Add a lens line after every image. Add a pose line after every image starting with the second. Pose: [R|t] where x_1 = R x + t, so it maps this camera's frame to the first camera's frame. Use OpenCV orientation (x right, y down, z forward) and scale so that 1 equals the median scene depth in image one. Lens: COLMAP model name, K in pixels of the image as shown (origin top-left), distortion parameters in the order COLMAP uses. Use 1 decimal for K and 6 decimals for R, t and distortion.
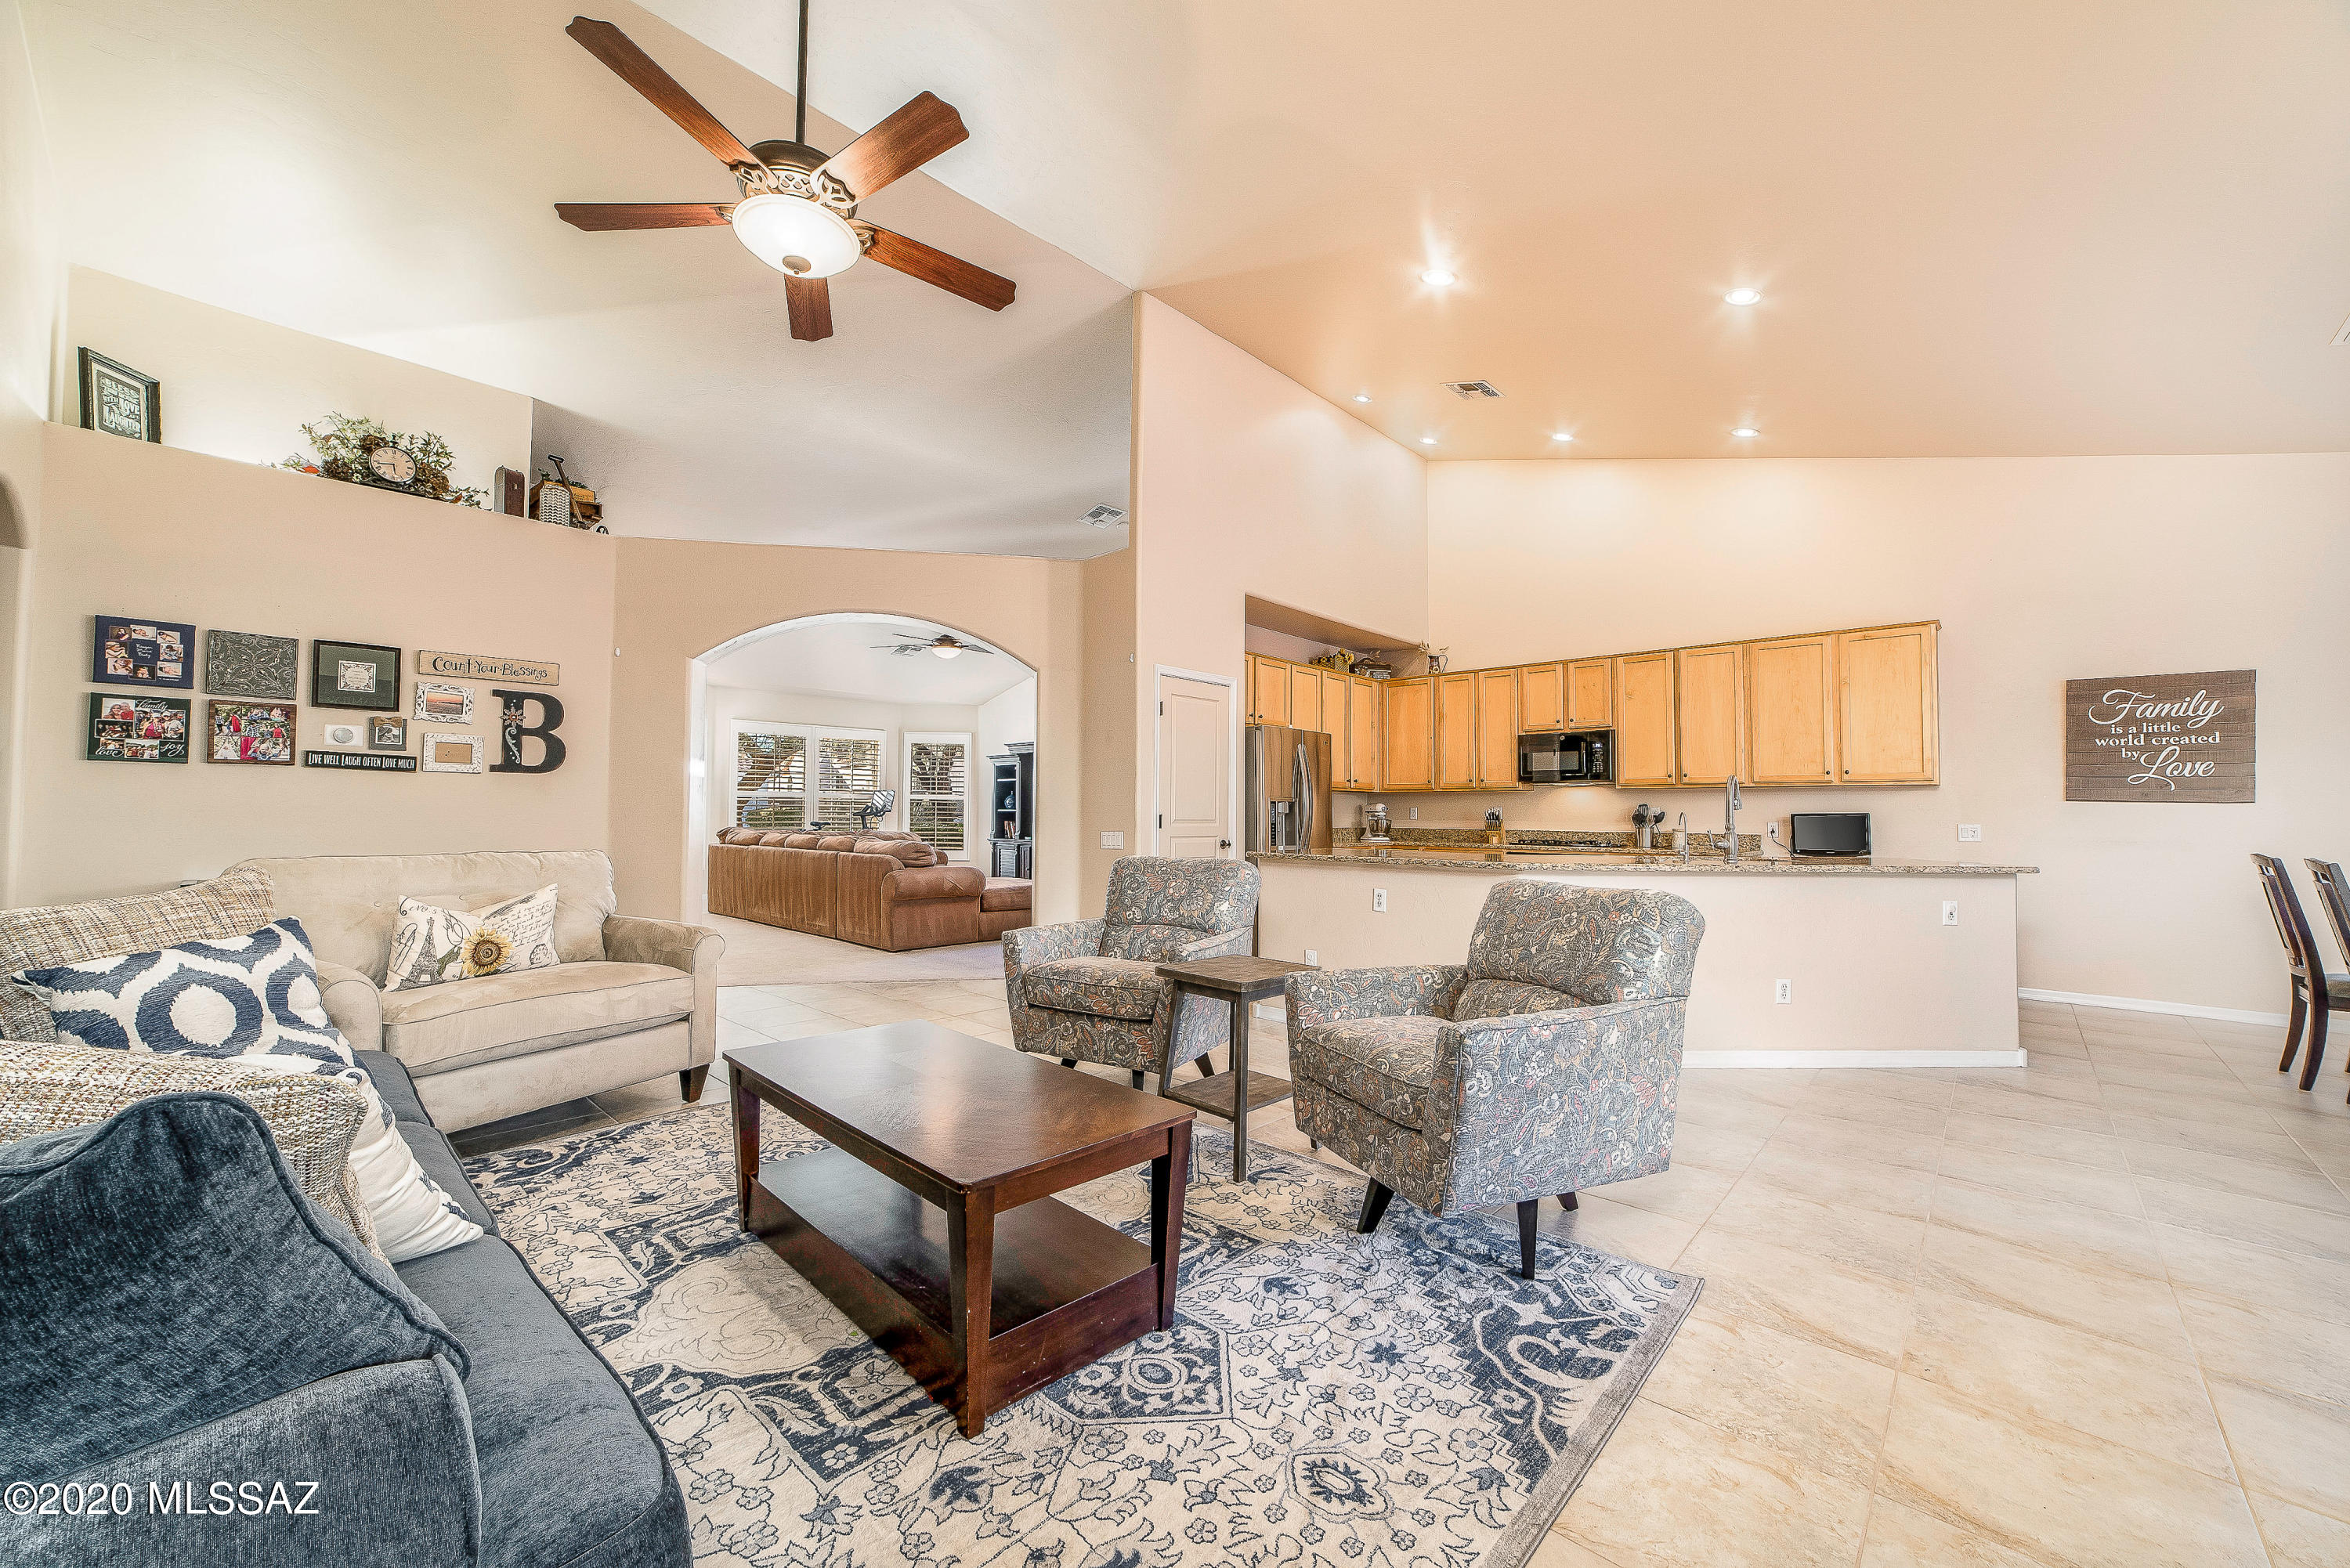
lens RADIAL K [[909.1, 0, 1175.0], [0, 909.1, 784.0], [0, 0, 1]] dist [-0.026634, 0.010660]
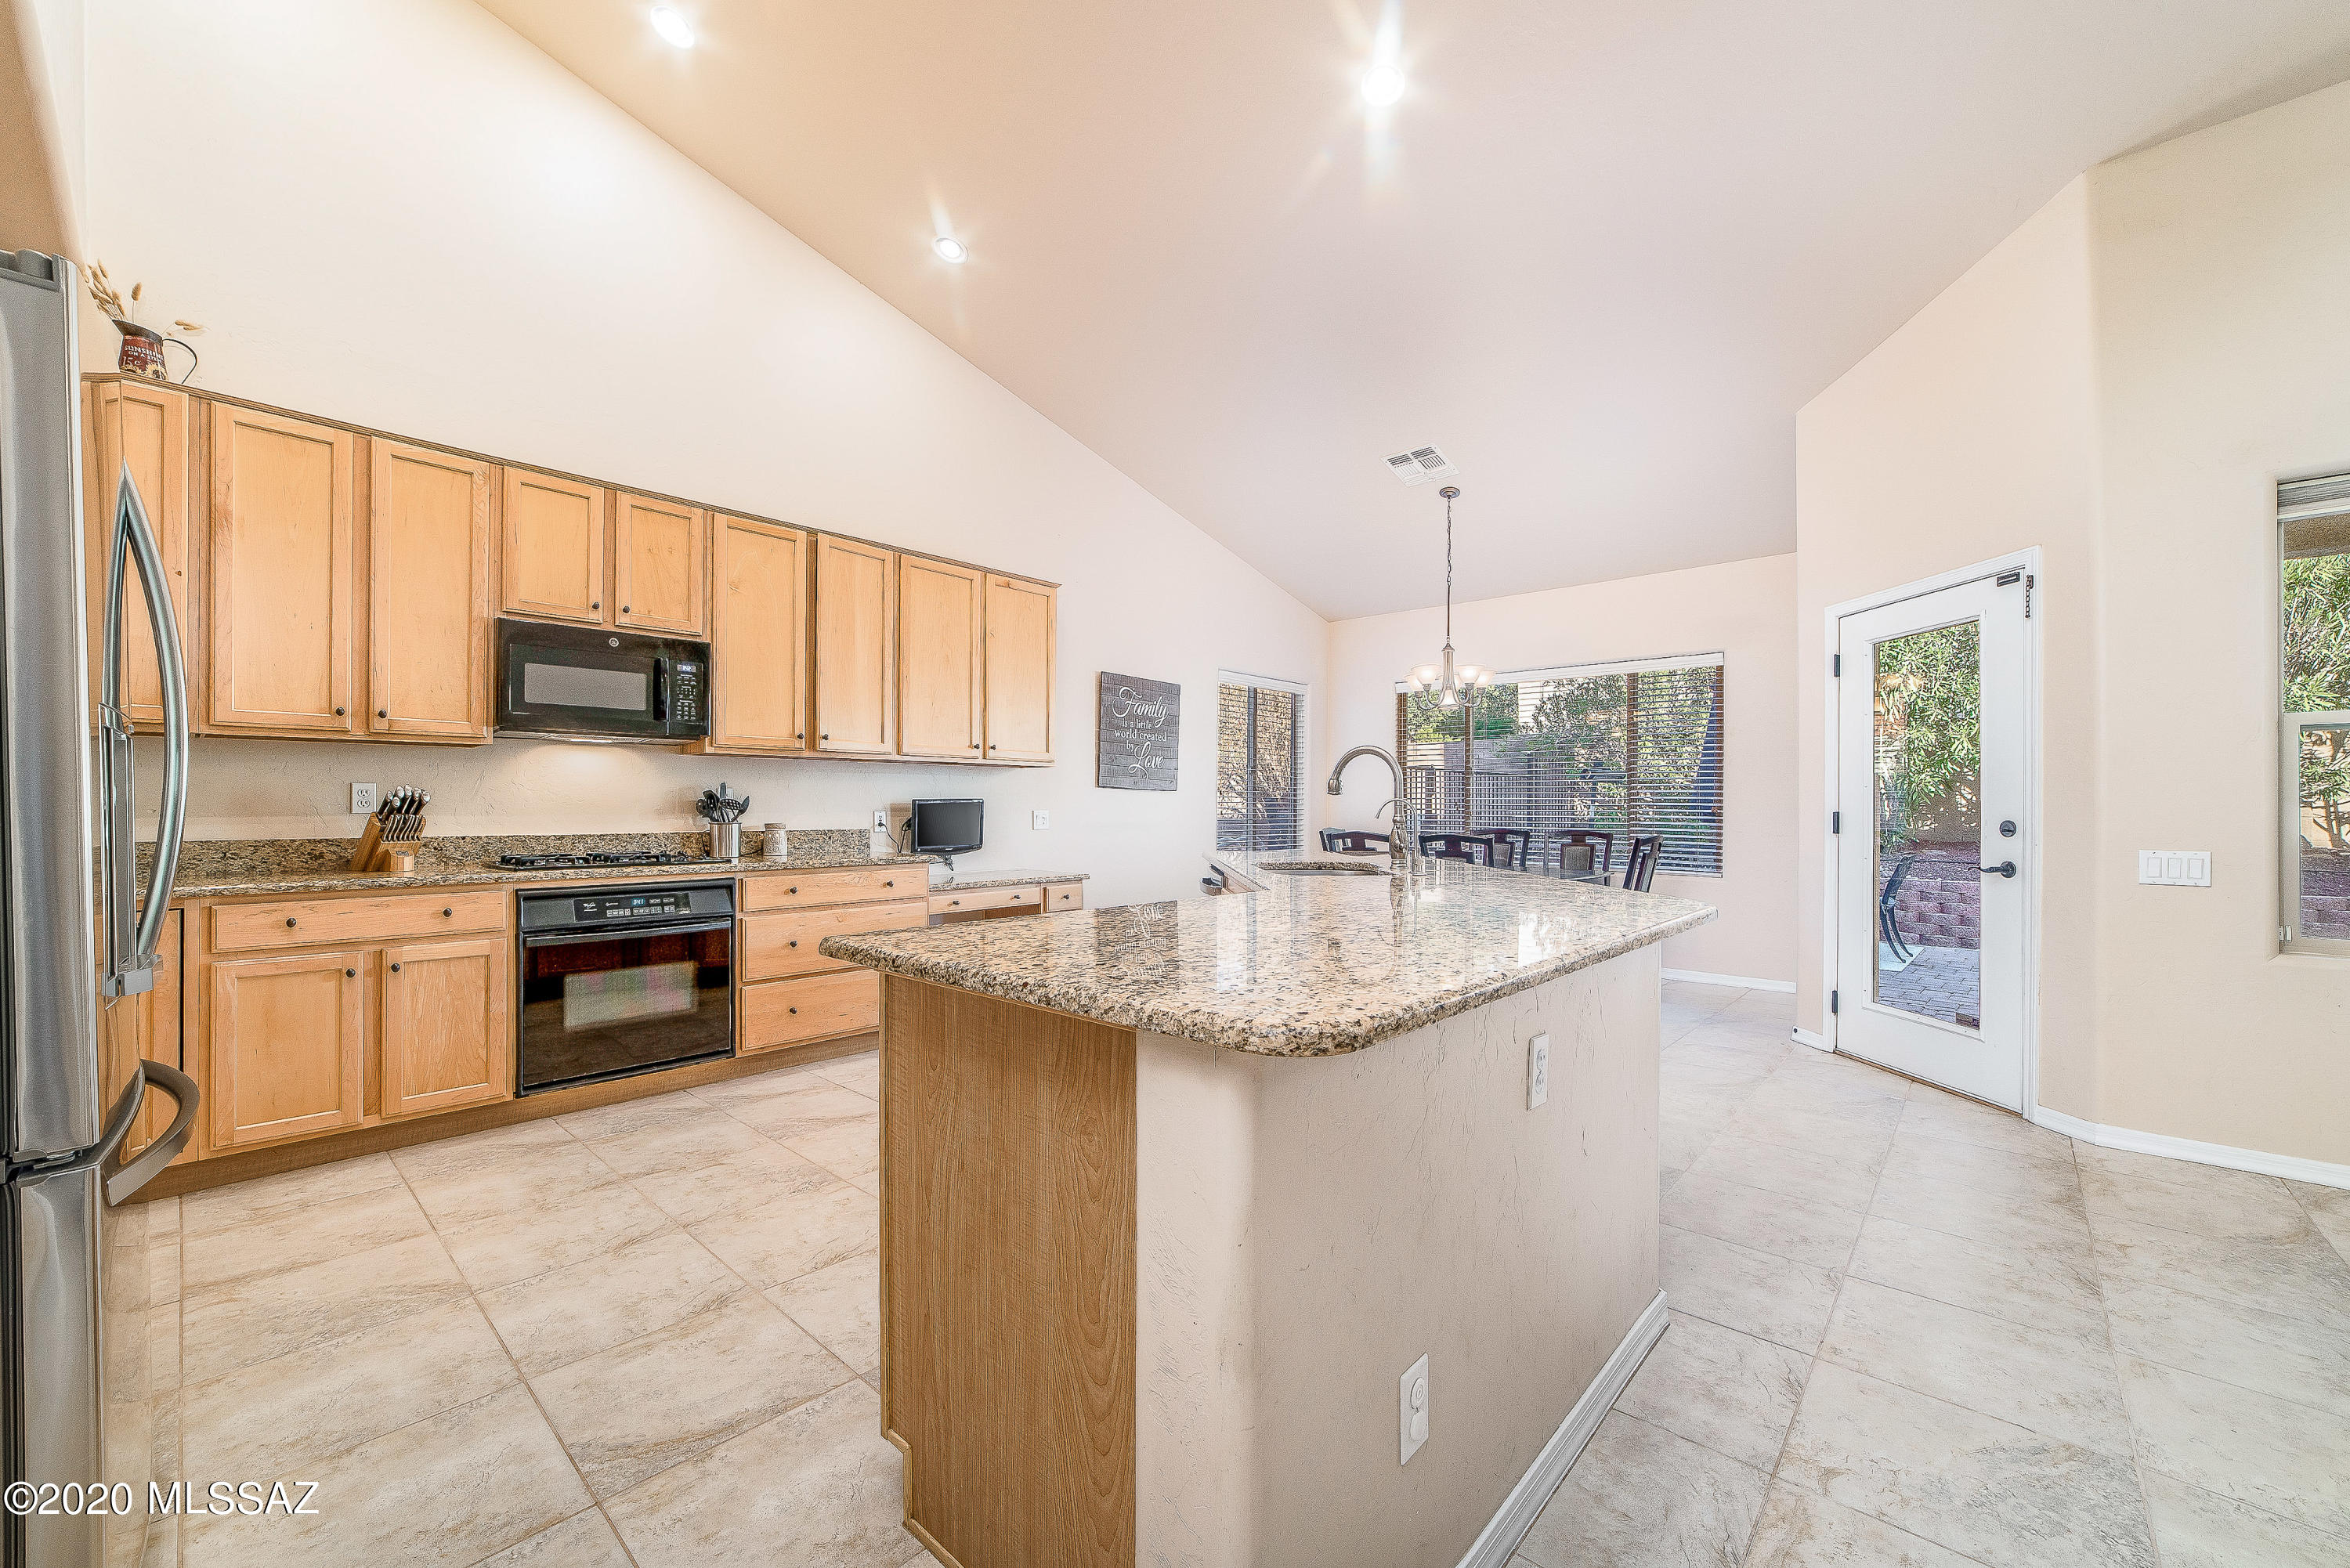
lens RADIAL K [[926.2, 0, 1171.9], [0, 926.2, 800.5], [0, 0, 1]] dist [-0.027679, 0.012040]
pose [[-0.004334, -0.002434, 0.999988, -0.088330], [-0.036011, 0.999349, 0.002277, 0.030402], [-0.999342, -0.036000, -0.004419, 0.978351]]
